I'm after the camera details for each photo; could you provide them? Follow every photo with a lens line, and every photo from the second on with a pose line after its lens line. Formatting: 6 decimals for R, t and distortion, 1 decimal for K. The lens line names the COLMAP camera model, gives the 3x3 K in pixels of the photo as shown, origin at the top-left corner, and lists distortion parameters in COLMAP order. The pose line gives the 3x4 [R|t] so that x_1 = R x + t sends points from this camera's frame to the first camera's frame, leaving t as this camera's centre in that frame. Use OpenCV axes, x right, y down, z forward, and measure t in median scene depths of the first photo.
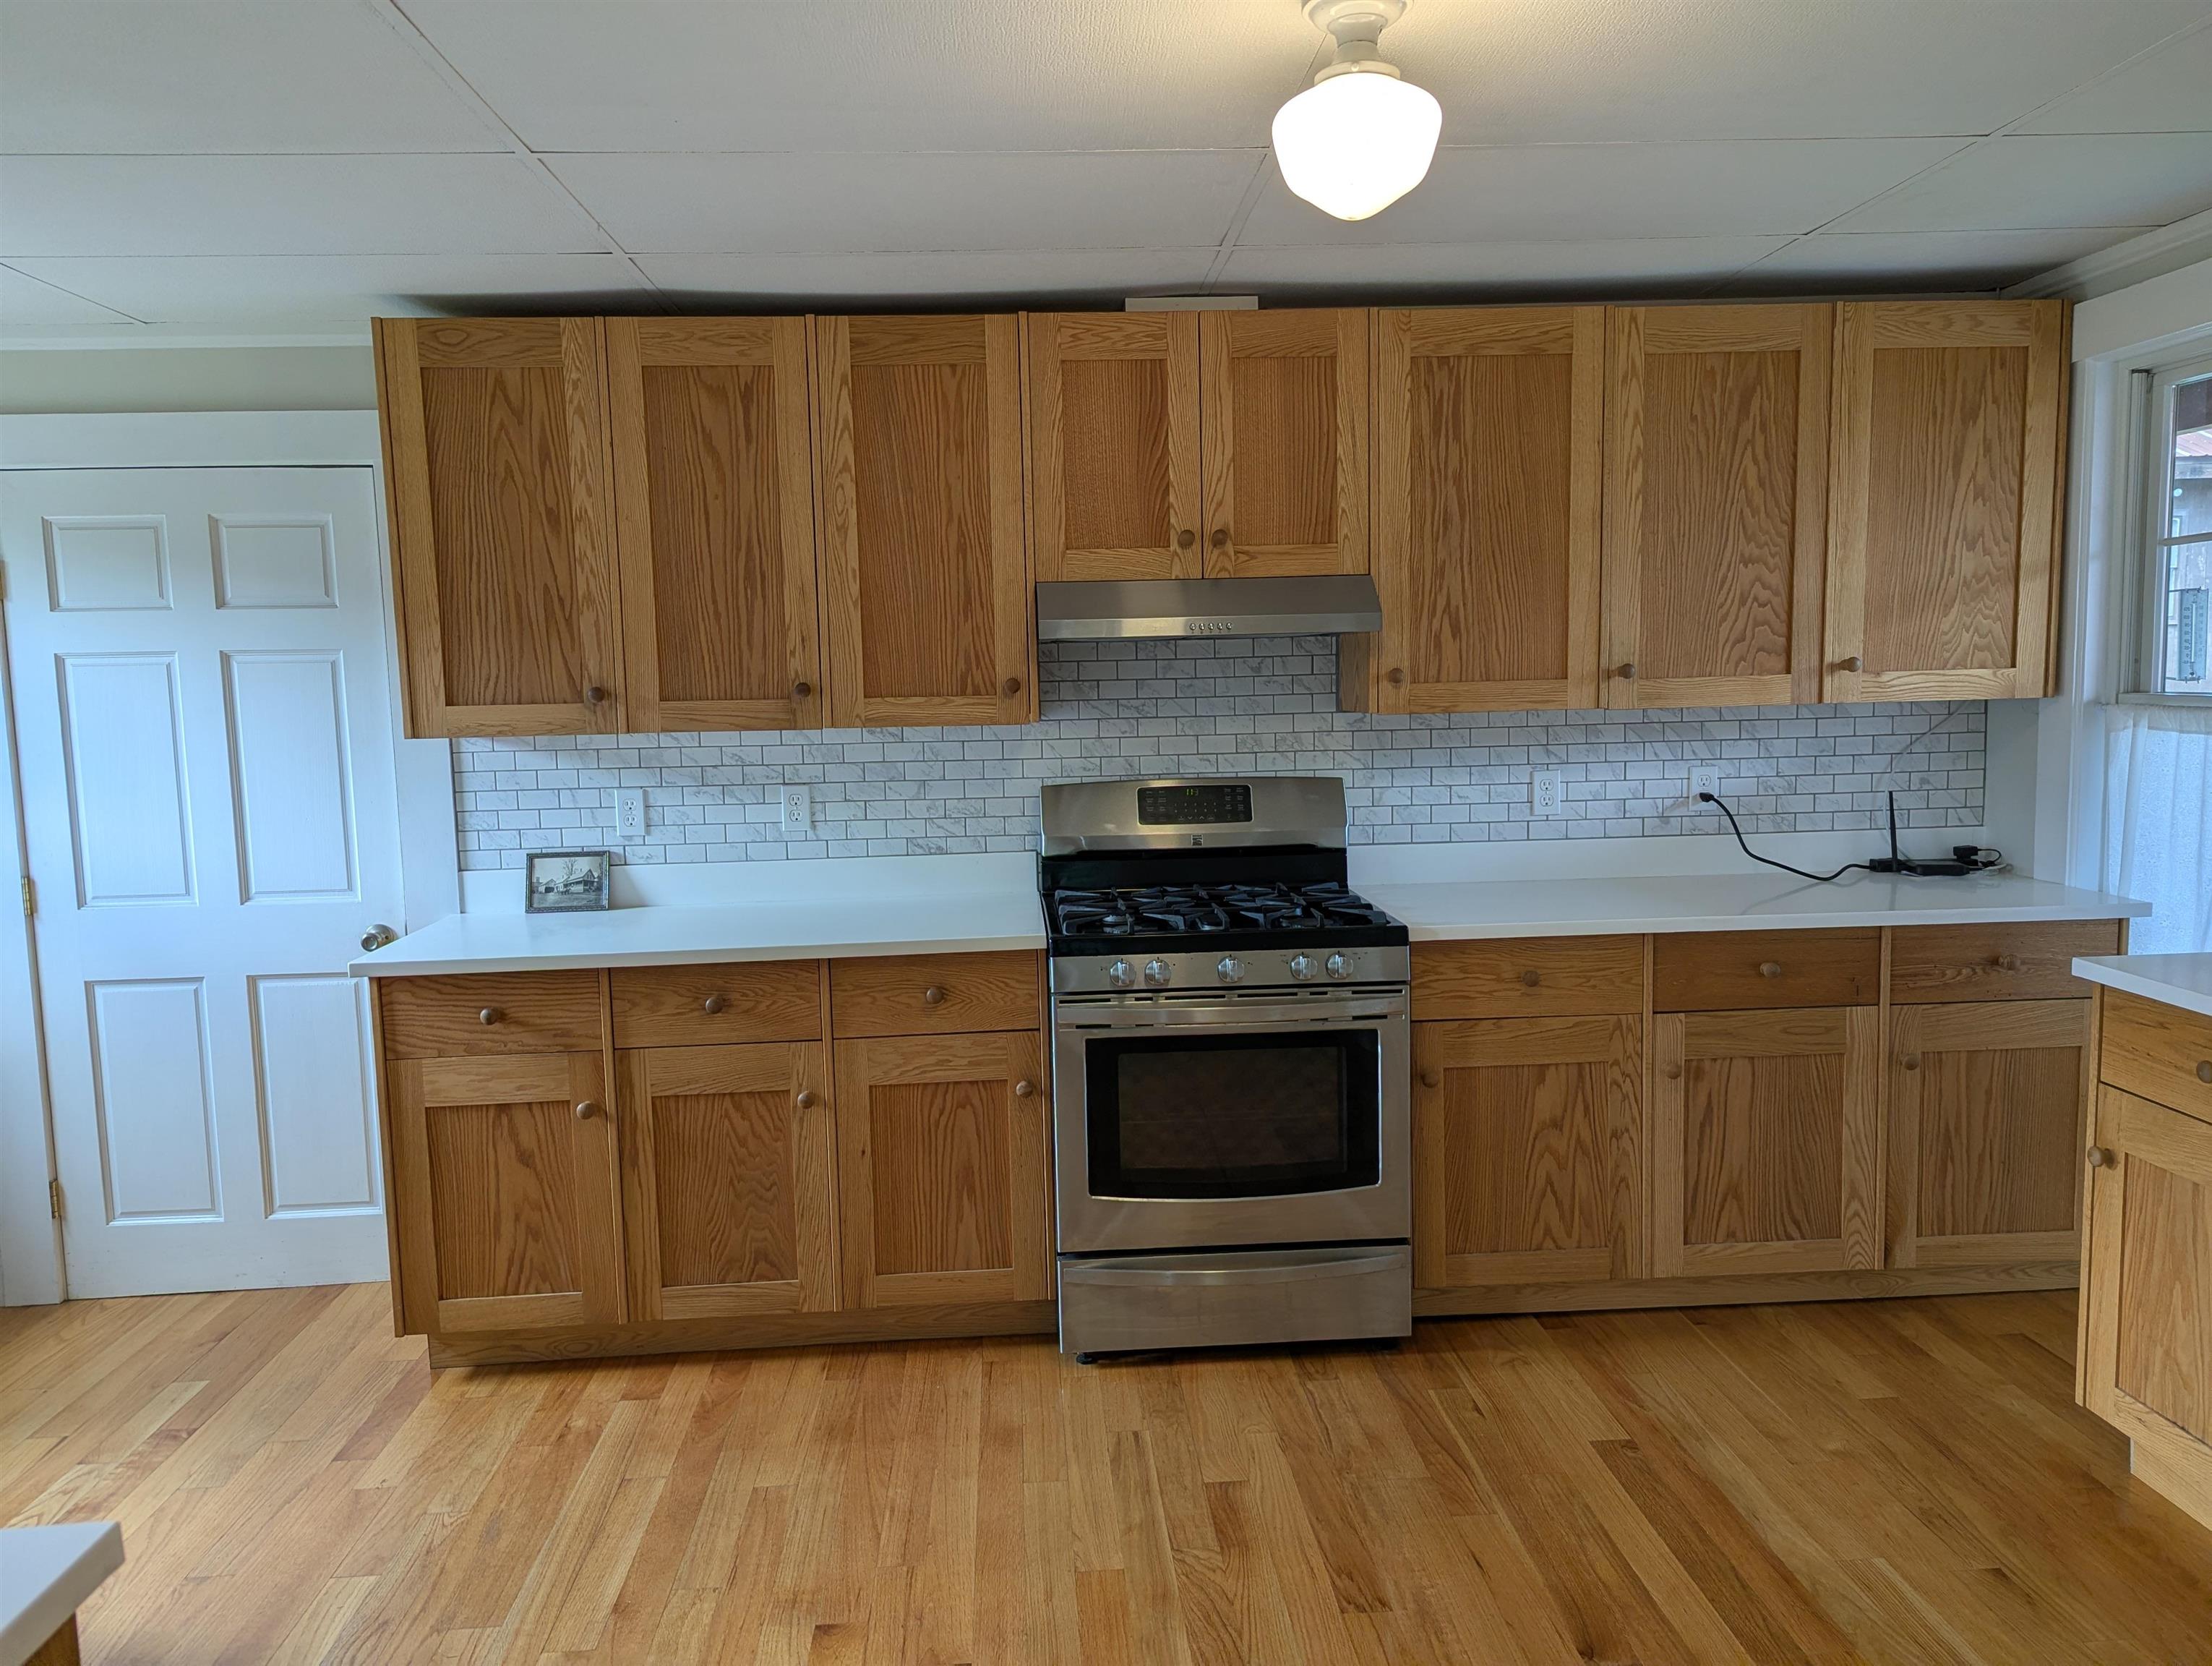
lens RADIAL K [[1573.4, 0, 1086.2], [0, 1573.4, 831.3], [0, 0, 1]] dist [0.078340, -0.025876]
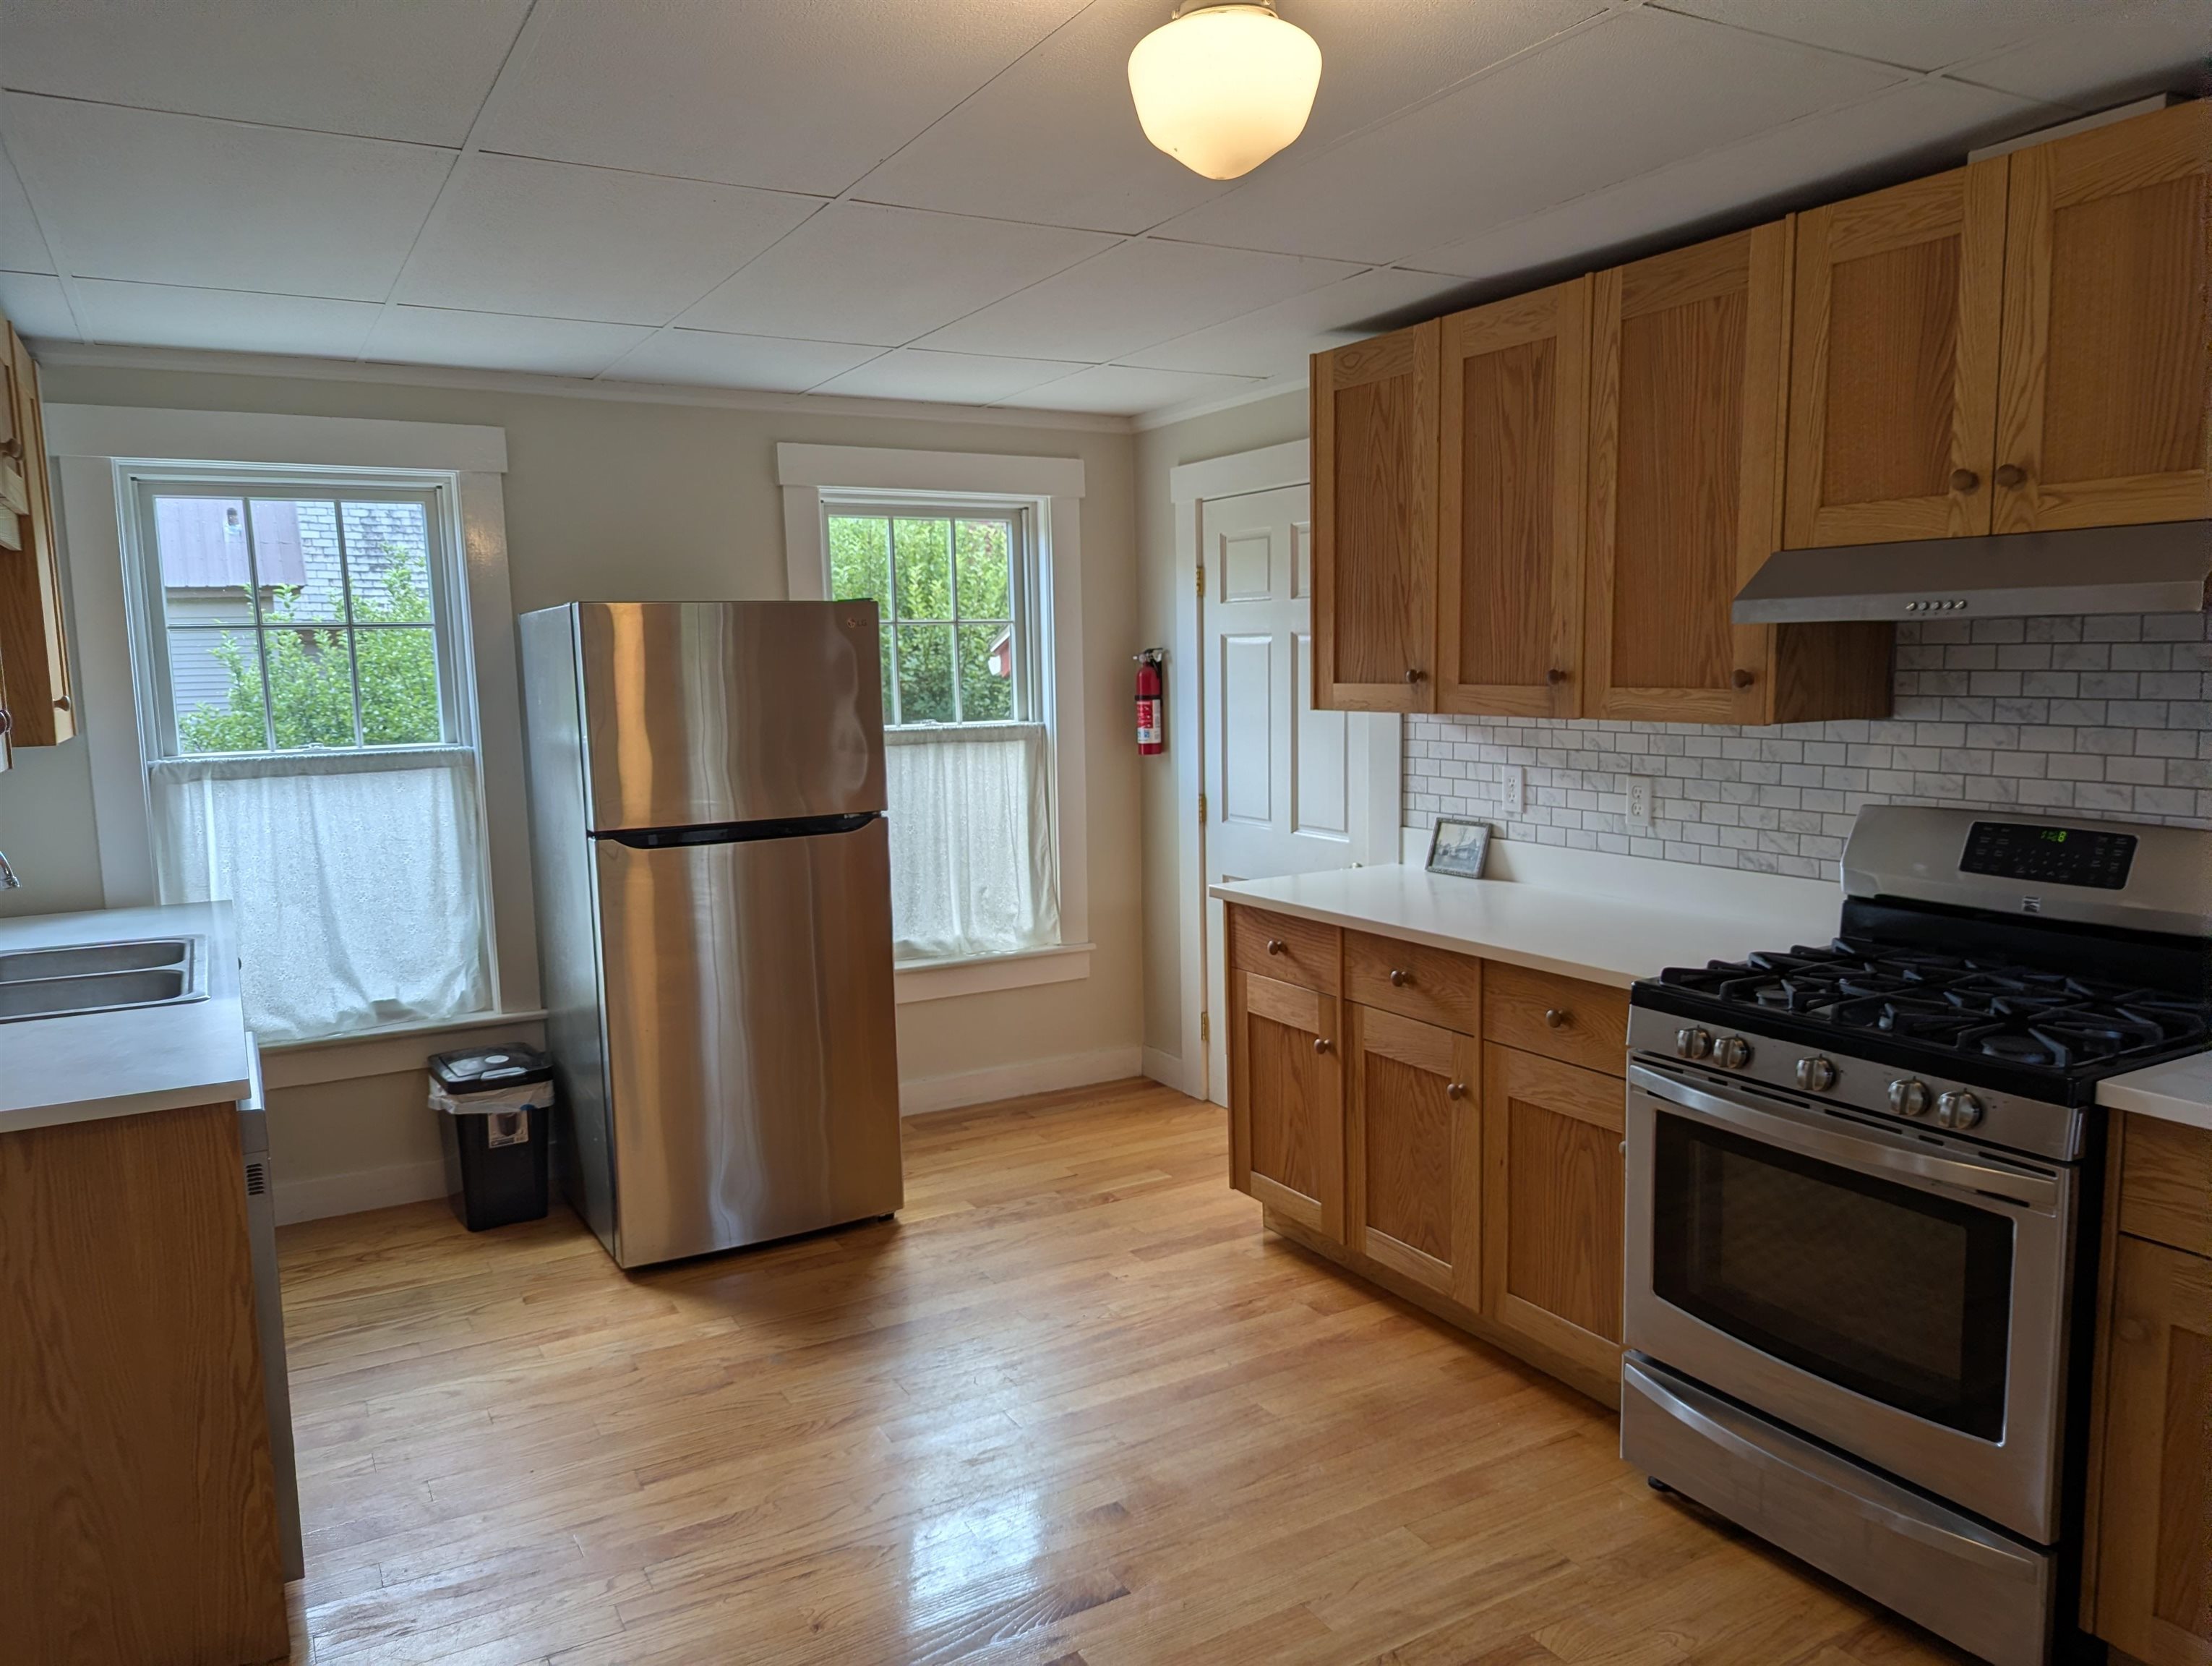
lens RADIAL K [[1573.4, 0, 1089.3], [0, 1573.4, 842.2], [0, 0, 1]] dist [0.078340, -0.025876]
pose [[0.454848, 0.125379, -0.881699, 0.549455], [-0.084851, 0.991637, 0.097240, -0.060090], [0.886518, 0.030584, 0.461683, 0.313734]]
